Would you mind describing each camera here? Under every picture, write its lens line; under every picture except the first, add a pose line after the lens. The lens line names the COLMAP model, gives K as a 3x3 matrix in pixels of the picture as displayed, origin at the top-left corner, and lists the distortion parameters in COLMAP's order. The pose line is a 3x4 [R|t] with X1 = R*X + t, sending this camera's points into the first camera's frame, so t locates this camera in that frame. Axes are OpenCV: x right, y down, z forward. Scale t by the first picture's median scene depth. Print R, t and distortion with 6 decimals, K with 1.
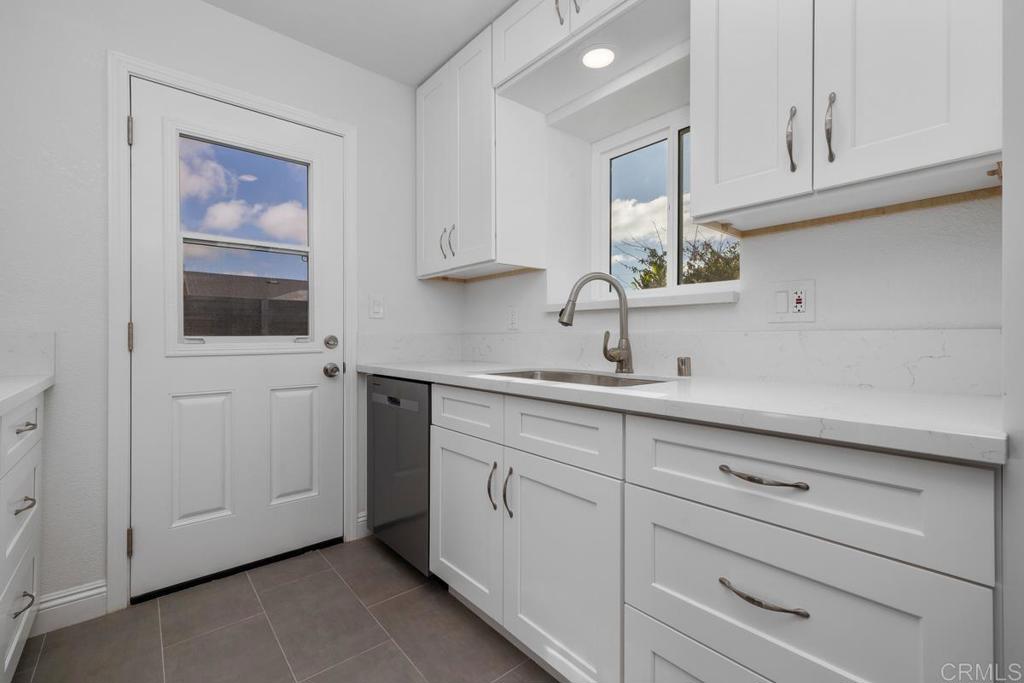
lens RADIAL K [[451.2, 0, 540.4], [0, 451.2, 336.7], [0, 0, 1]] dist [0.003128, 0.000431]
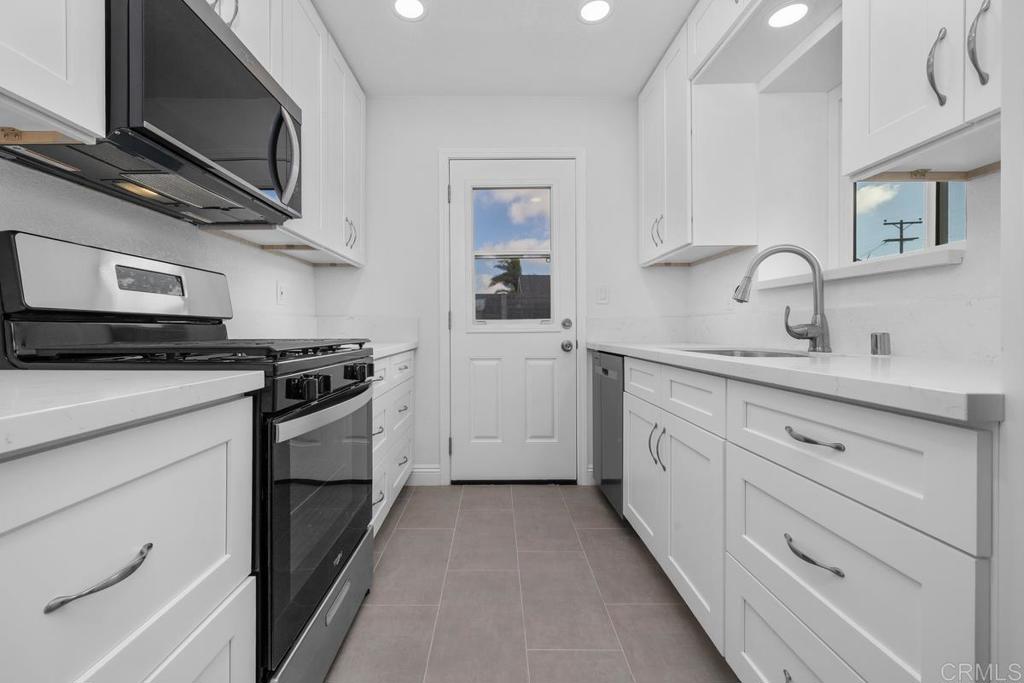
lens RADIAL K [[463.3, 0, 487.5], [0, 463.3, 329.6], [0, 0, 1]] dist [0.000587, -0.000051]
pose [[0.734534, -0.001093, -0.678571, 0.317268], [0.004636, 0.999983, 0.003409, 0.028198], [0.678556, -0.005650, 0.734527, -0.129955]]
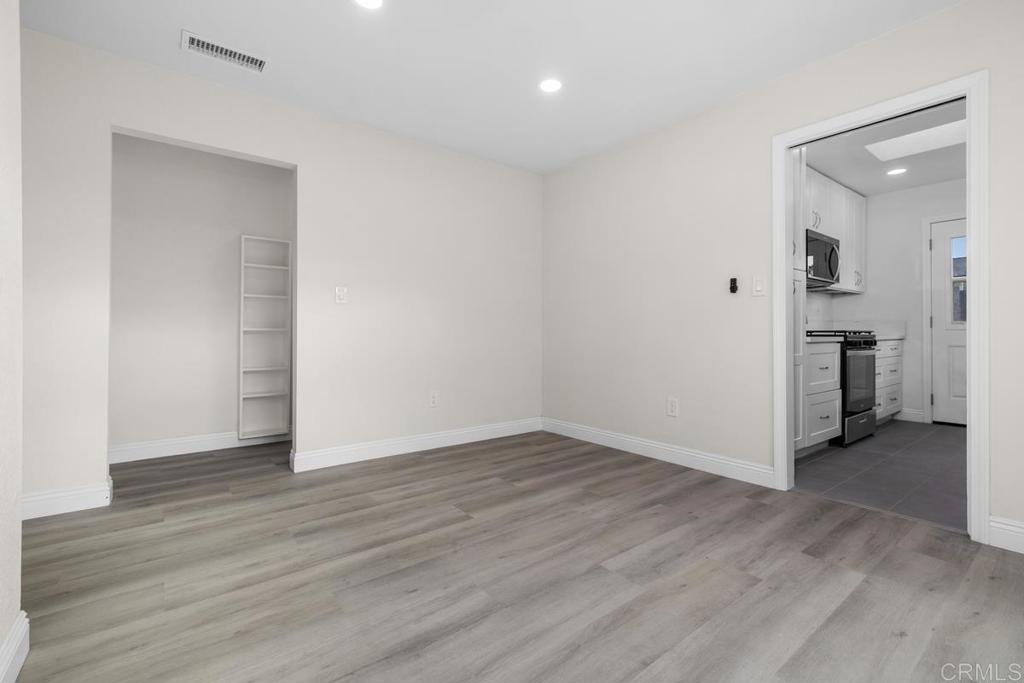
lens RADIAL K [[443.7, 0, 514.1], [0, 443.7, 327.1], [0, 0, 1]] dist [0.003219, 0.000375]
pose [[-0.073558, -0.007243, -0.997265, 1.822914], [0.001529, 0.999972, -0.007375, 0.044616], [0.997290, -0.002068, -0.073545, -1.212167]]
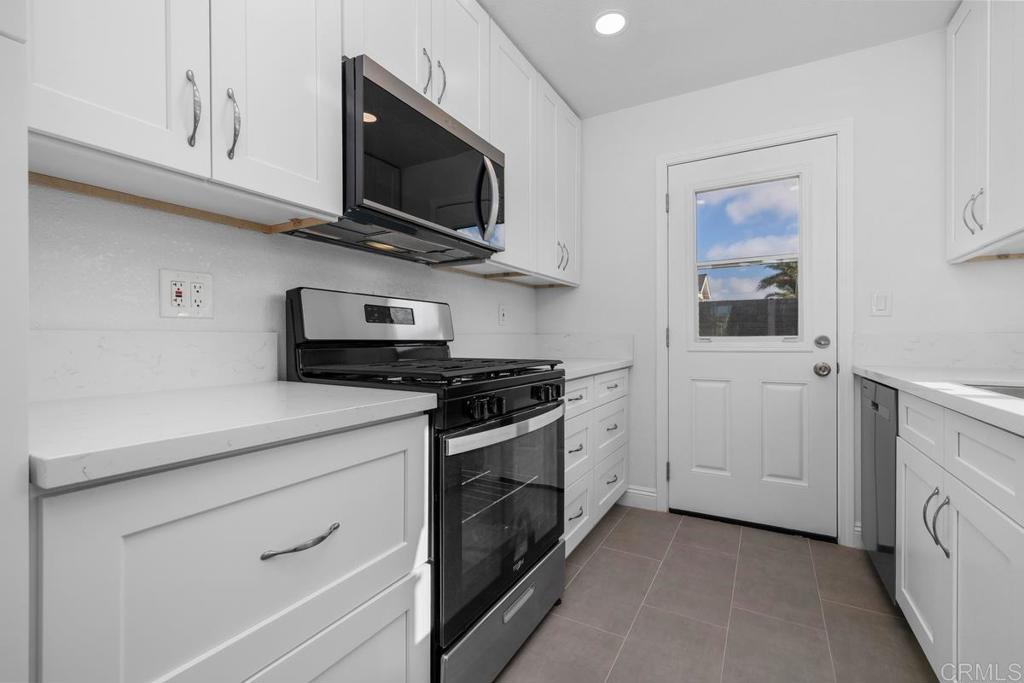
lens RADIAL K [[453.5, 0, 486.7], [0, 453.5, 340.9], [0, 0, 1]] dist [0.001722, 0.000109]
pose [[0.284291, 0.004006, -0.958730, 0.380337], [0.004483, 0.999975, 0.005508, 0.000806], [0.958727, -0.005864, 0.284266, -0.022959]]
